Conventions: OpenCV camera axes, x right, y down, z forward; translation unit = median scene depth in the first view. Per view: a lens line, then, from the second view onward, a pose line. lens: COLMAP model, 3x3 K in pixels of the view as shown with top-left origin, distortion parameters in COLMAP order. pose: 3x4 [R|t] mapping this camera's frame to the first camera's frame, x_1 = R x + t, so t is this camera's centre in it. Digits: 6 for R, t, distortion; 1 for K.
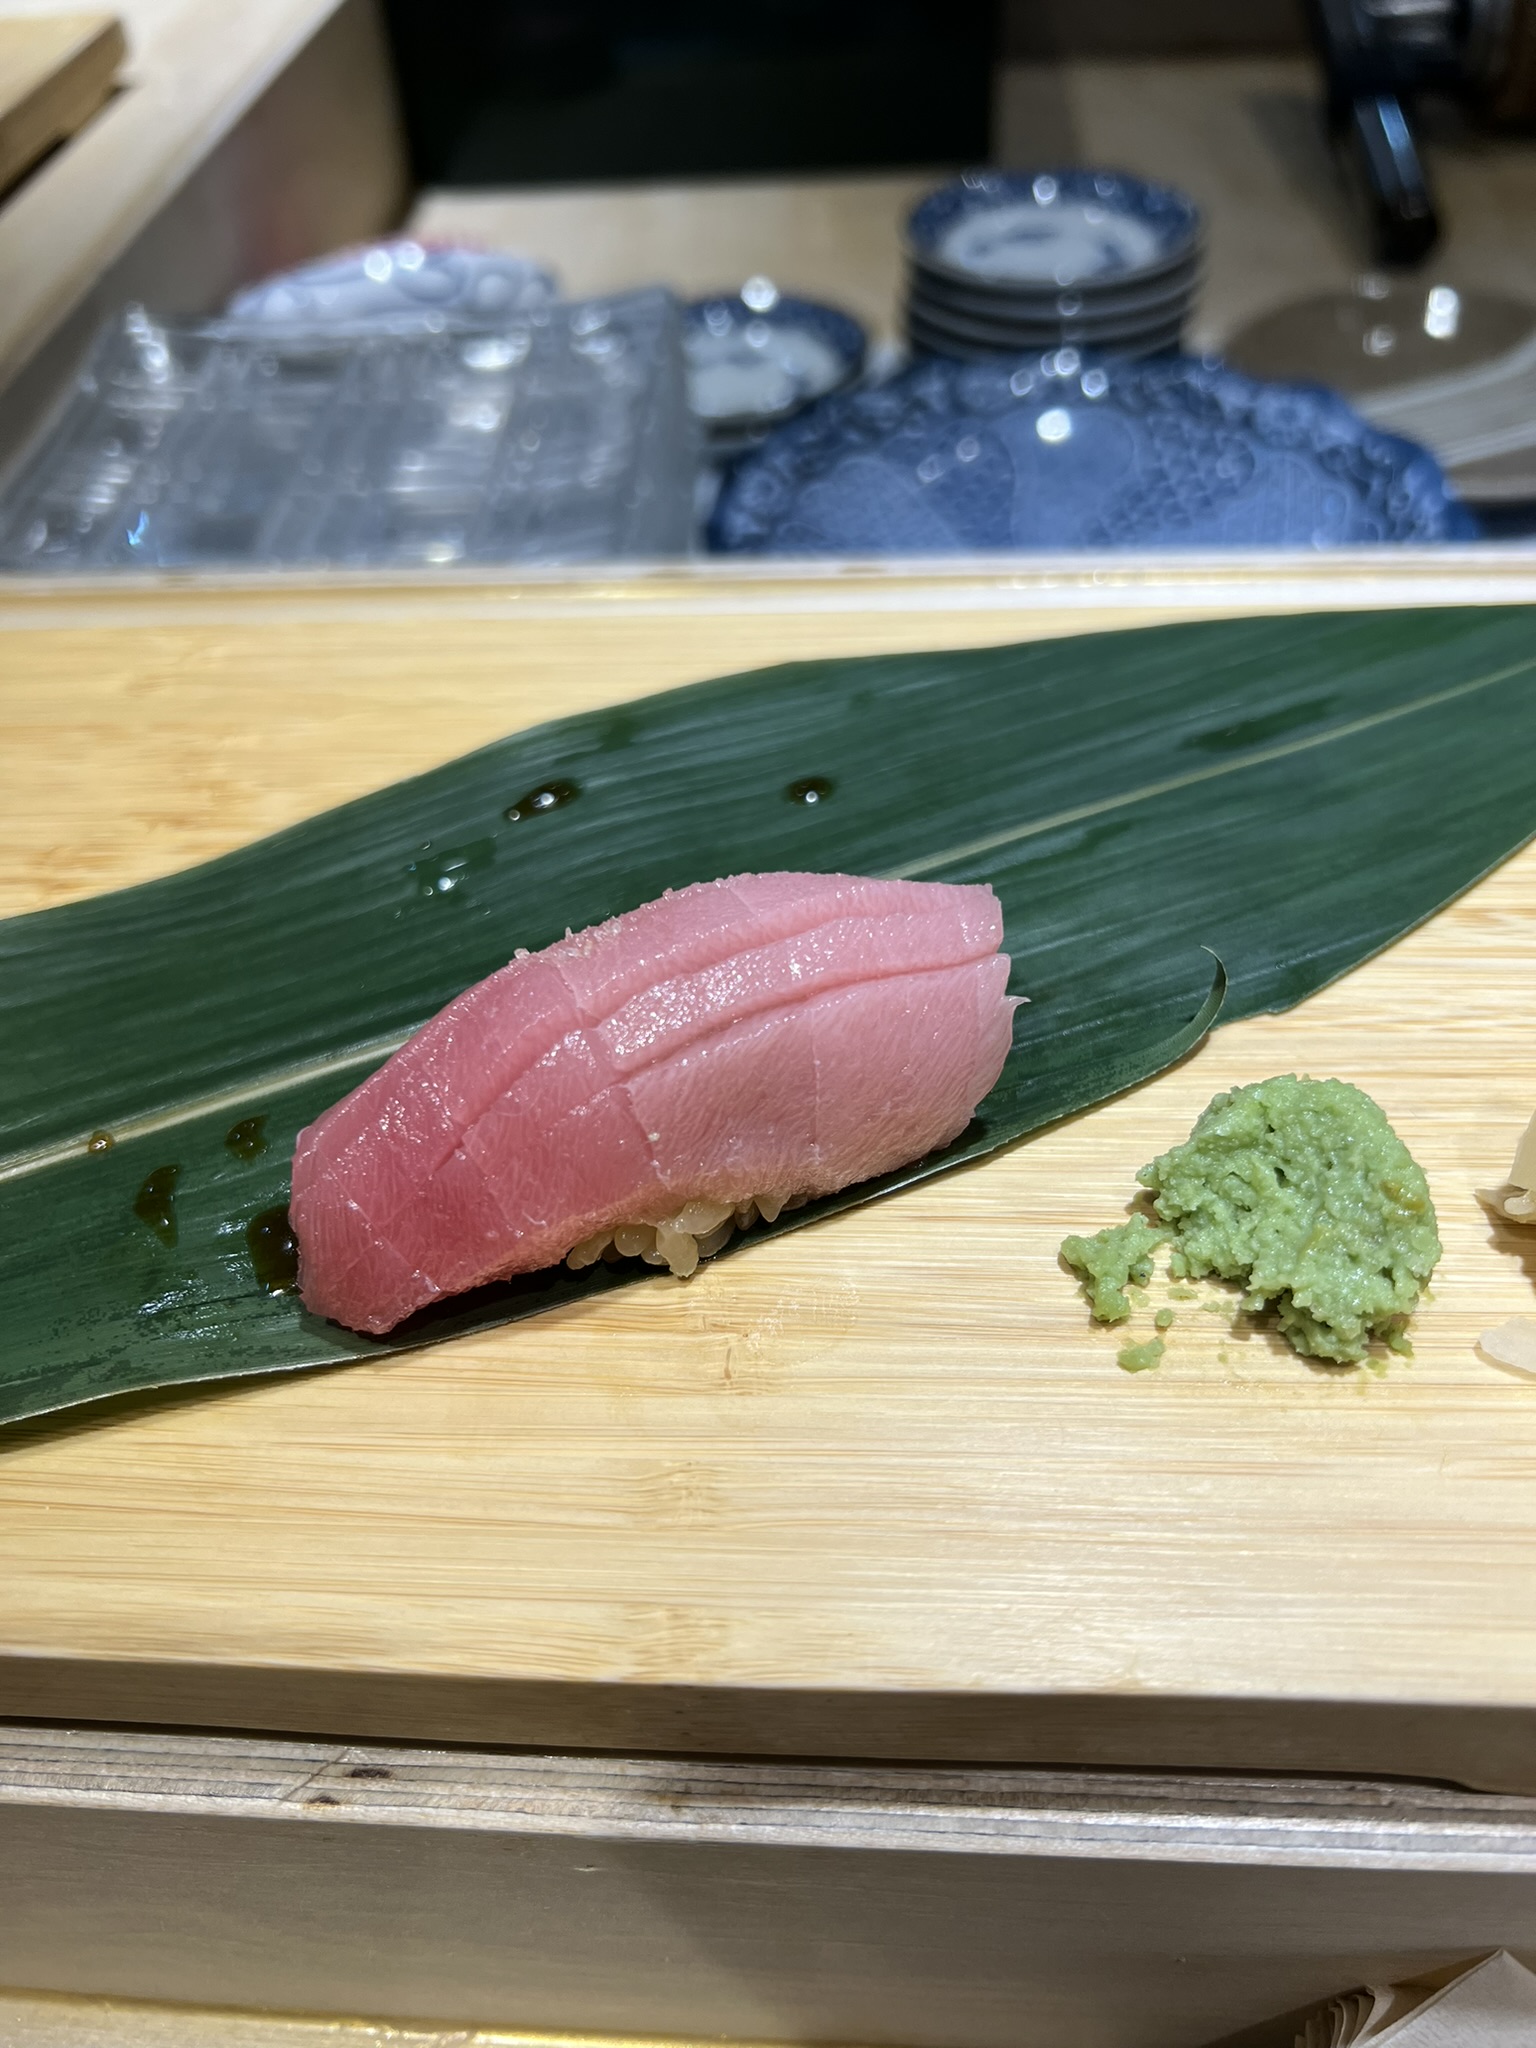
lens RADIAL K [[1525.1, 0, 767.1], [0, 1525.1, 1042.2], [0, 0, 1]] dist [-0.019888, -0.001852]
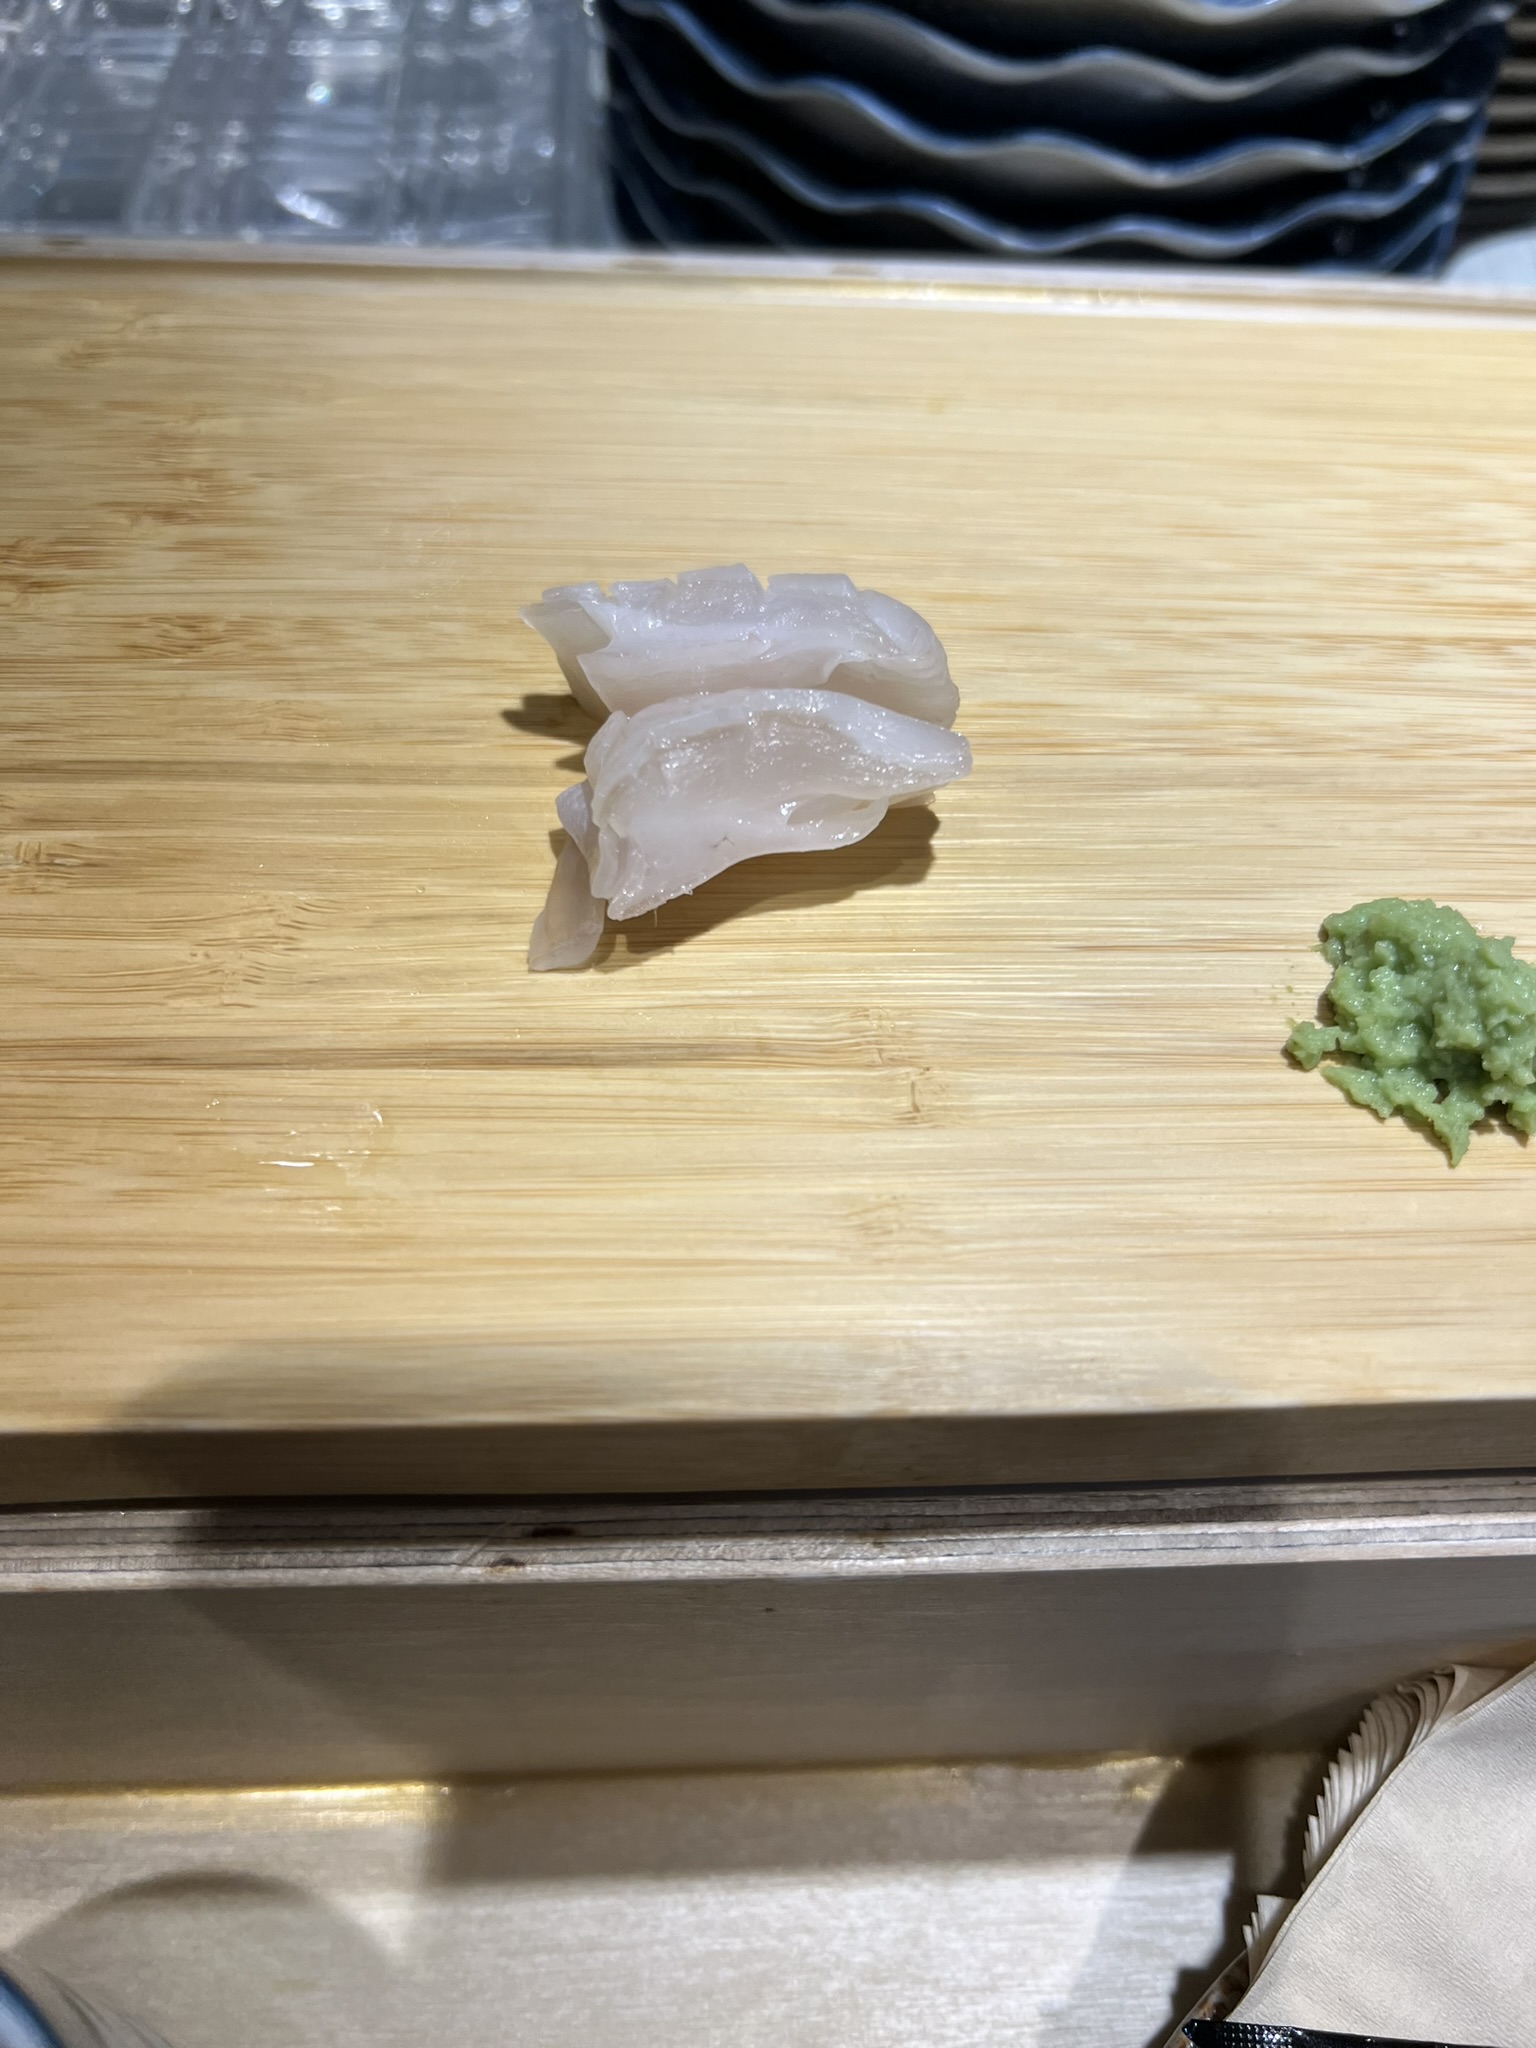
lens RADIAL K [[1546.0, 0, 768.0], [0, 1546.0, 1024.0], [0, 0, 1]] dist [-0.022804, -0.005349]
pose [[0.989448, -0.015513, 0.144056, -0.229321], [-0.003146, 0.991717, 0.128403, 0.038589], [-0.144854, -0.127501, 0.981204, 0.067357]]
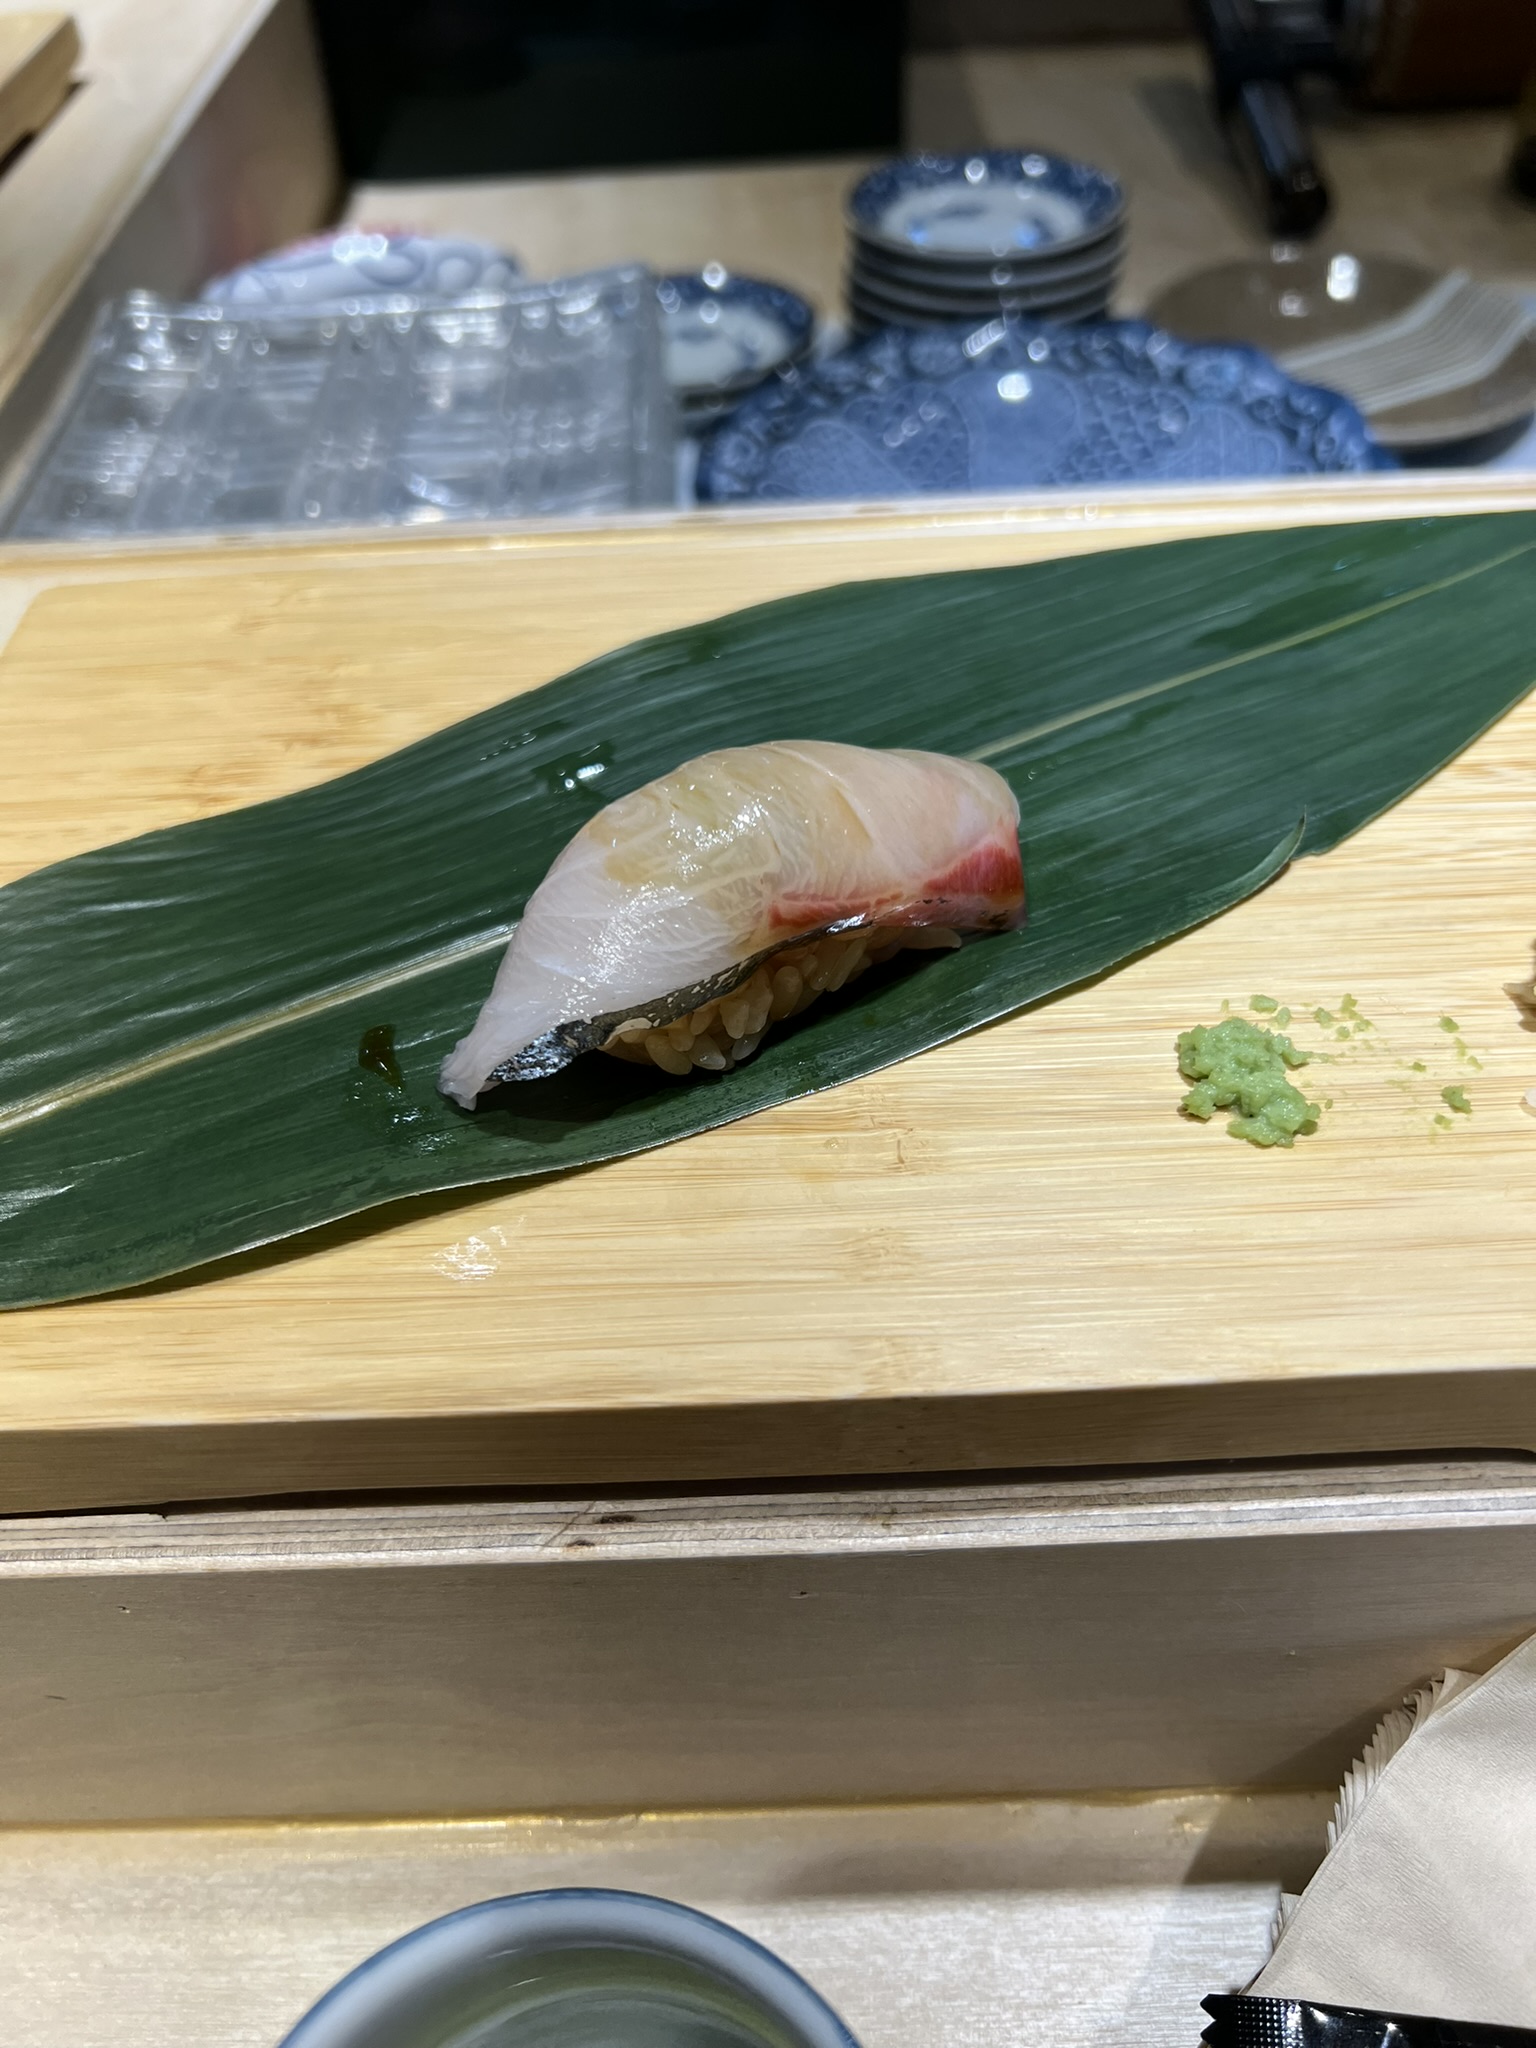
lens RADIAL K [[1516.5, 0, 761.9], [0, 1516.5, 1015.9], [0, 0, 1]] dist [-0.023299, -0.001702]
pose [[0.997202, -0.048074, 0.057245, -0.174238], [0.048423, 0.998816, -0.004740, 0.096259], [-0.056949, 0.007499, 0.998349, -0.139410]]
